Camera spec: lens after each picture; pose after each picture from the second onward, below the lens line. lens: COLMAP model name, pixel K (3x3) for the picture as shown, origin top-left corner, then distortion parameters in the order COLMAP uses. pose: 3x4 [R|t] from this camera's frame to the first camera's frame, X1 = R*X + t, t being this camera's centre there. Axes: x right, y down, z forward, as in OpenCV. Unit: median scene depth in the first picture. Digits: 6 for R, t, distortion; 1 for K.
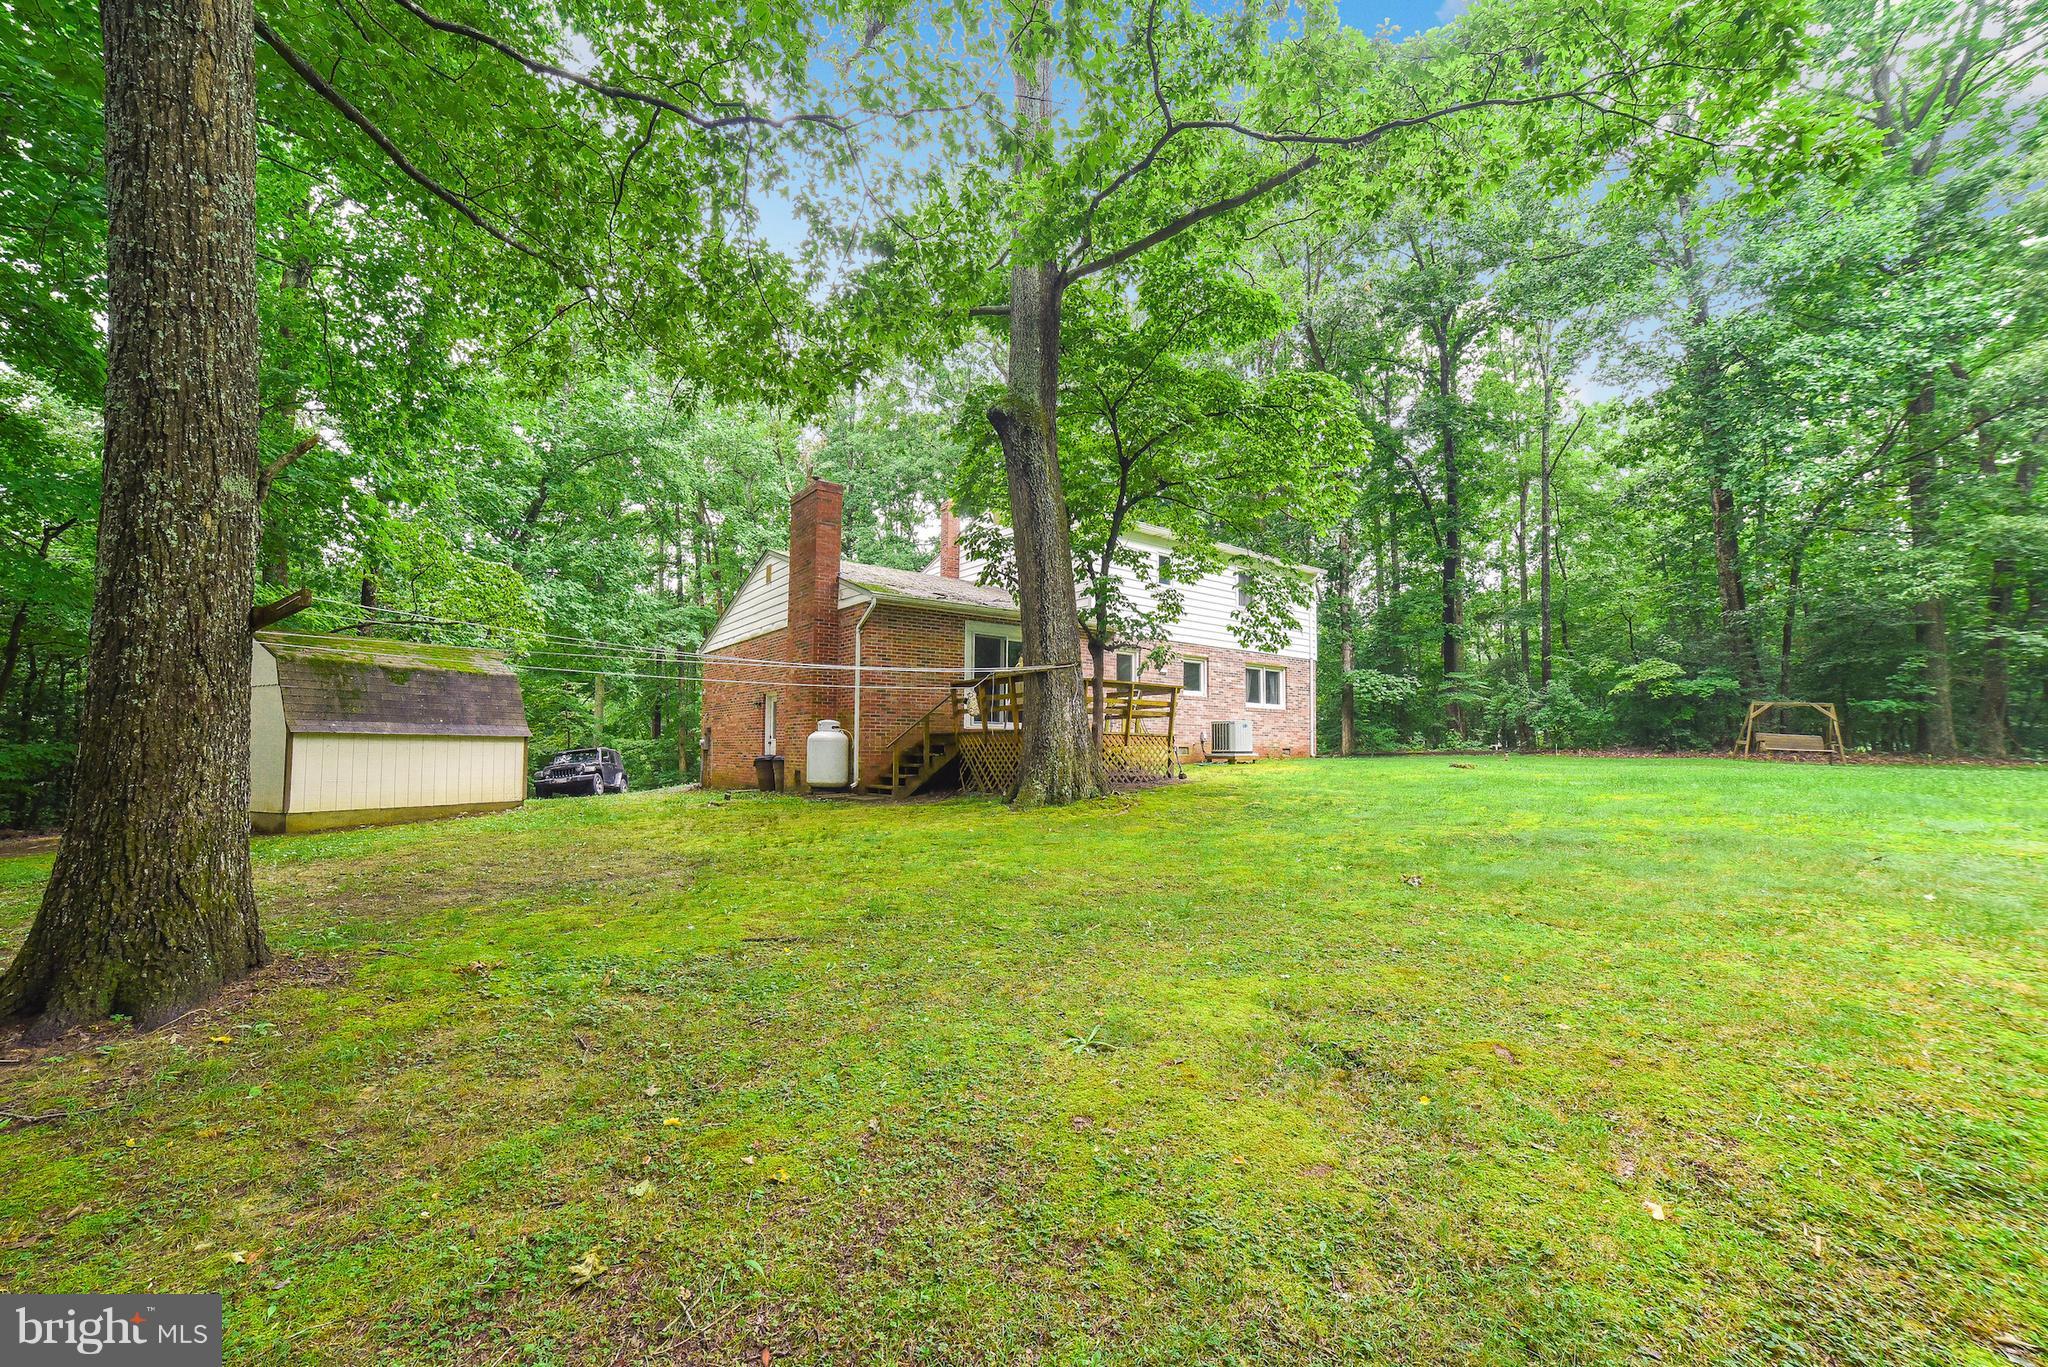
lens RADIAL K [[821.9, 0, 1034.9], [0, 821.9, 701.9], [0, 0, 1]] dist [-0.074922, 0.036131]
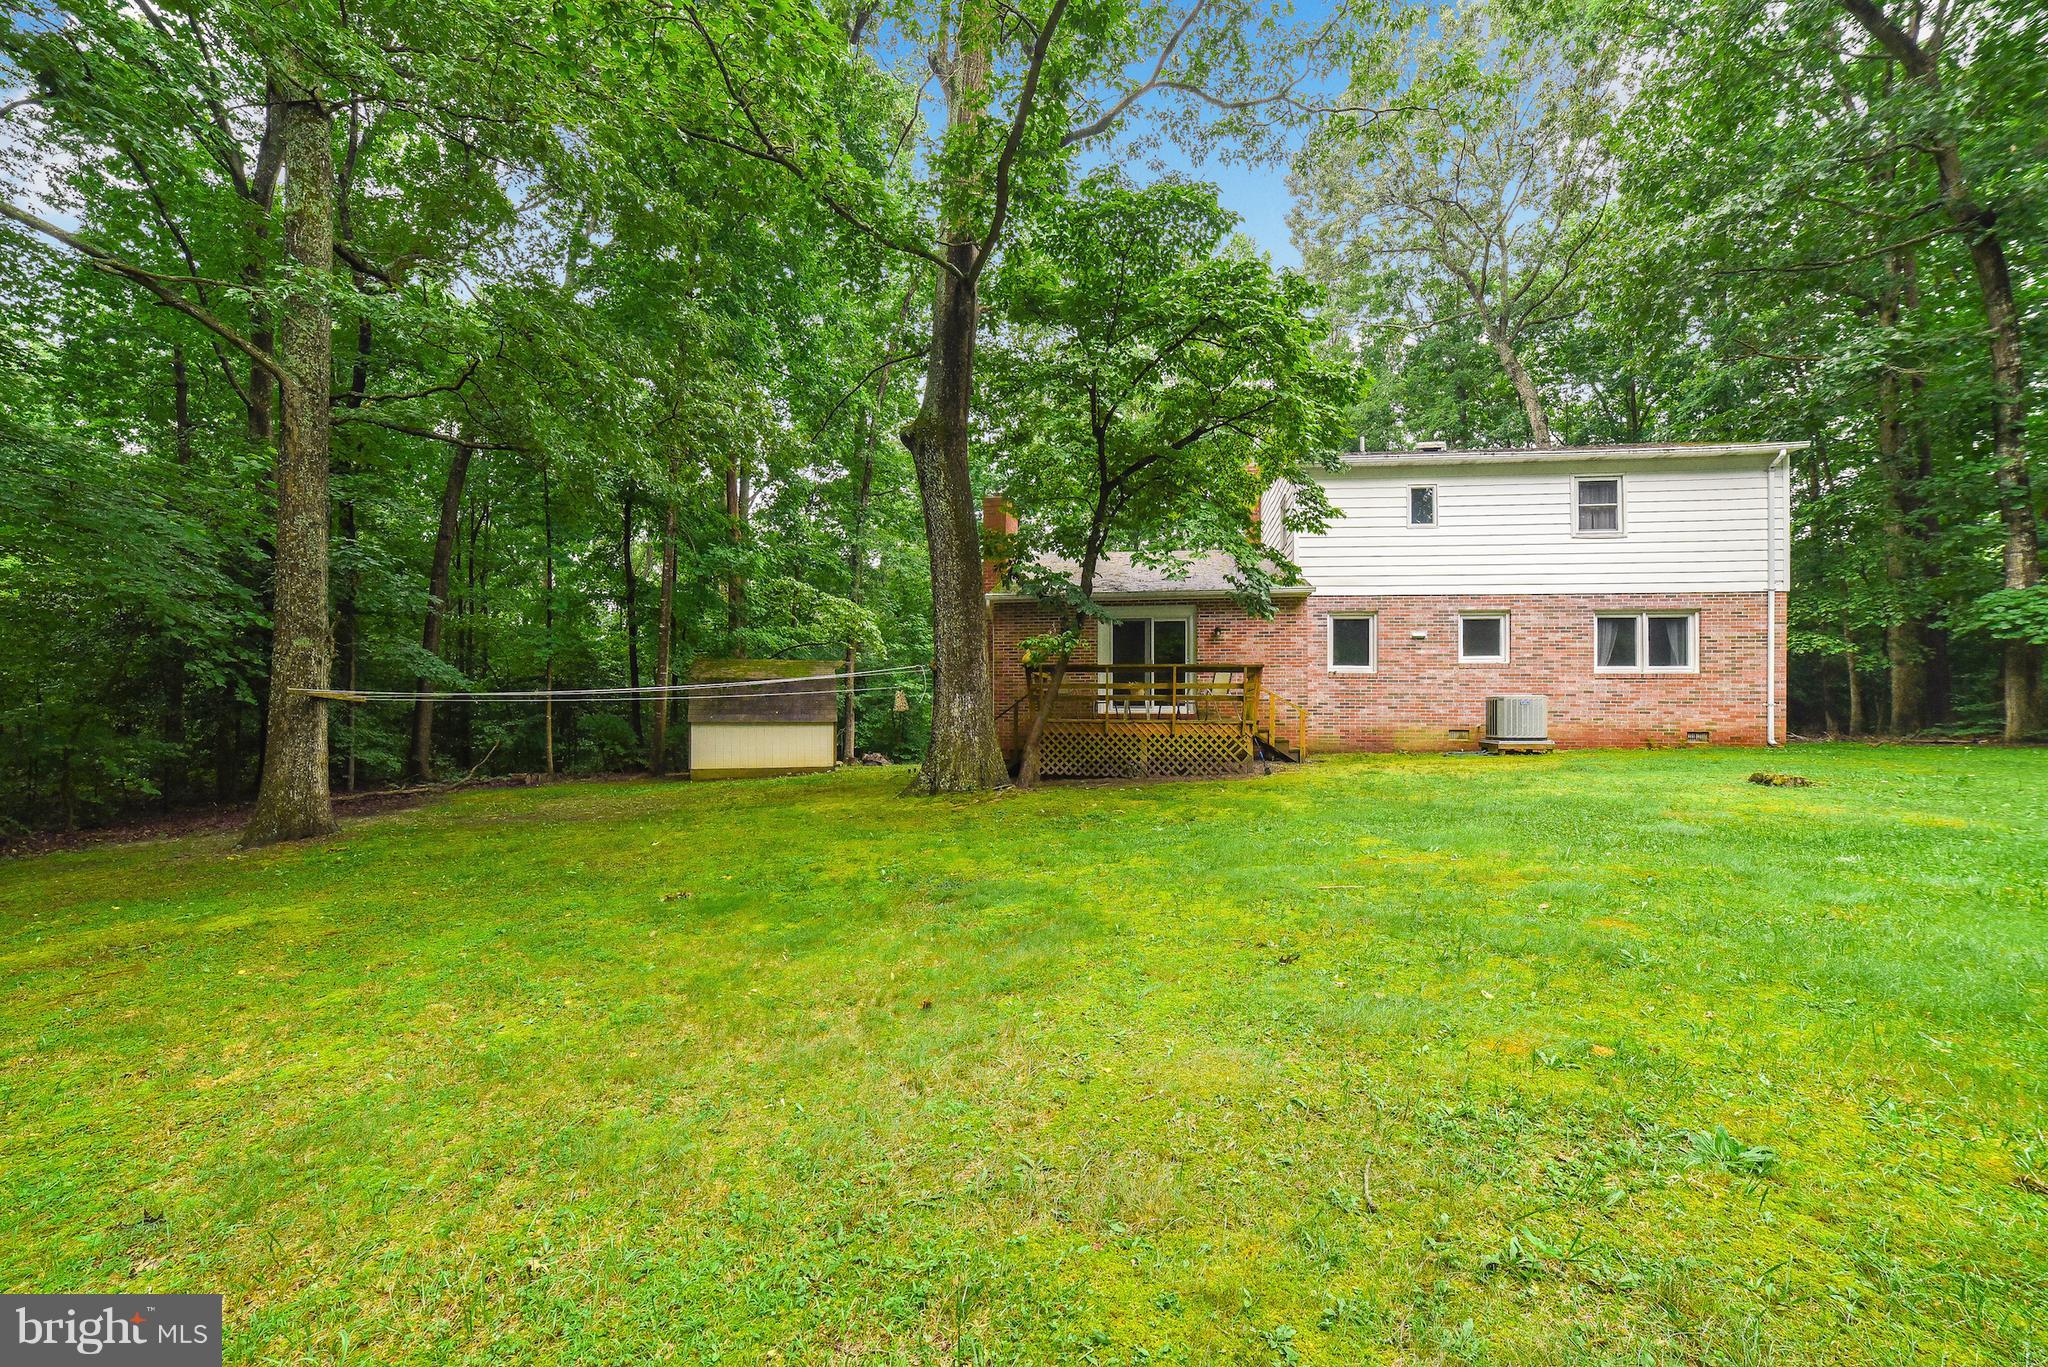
lens RADIAL K [[821.9, 0, 1034.9], [0, 821.9, 701.9], [0, 0, 1]] dist [-0.074922, 0.036131]
pose [[0.682054, -0.012900, -0.731188, 0.450568], [0.046630, 0.998577, 0.025880, -0.009230], [0.729814, -0.051747, 0.681685, 0.182326]]
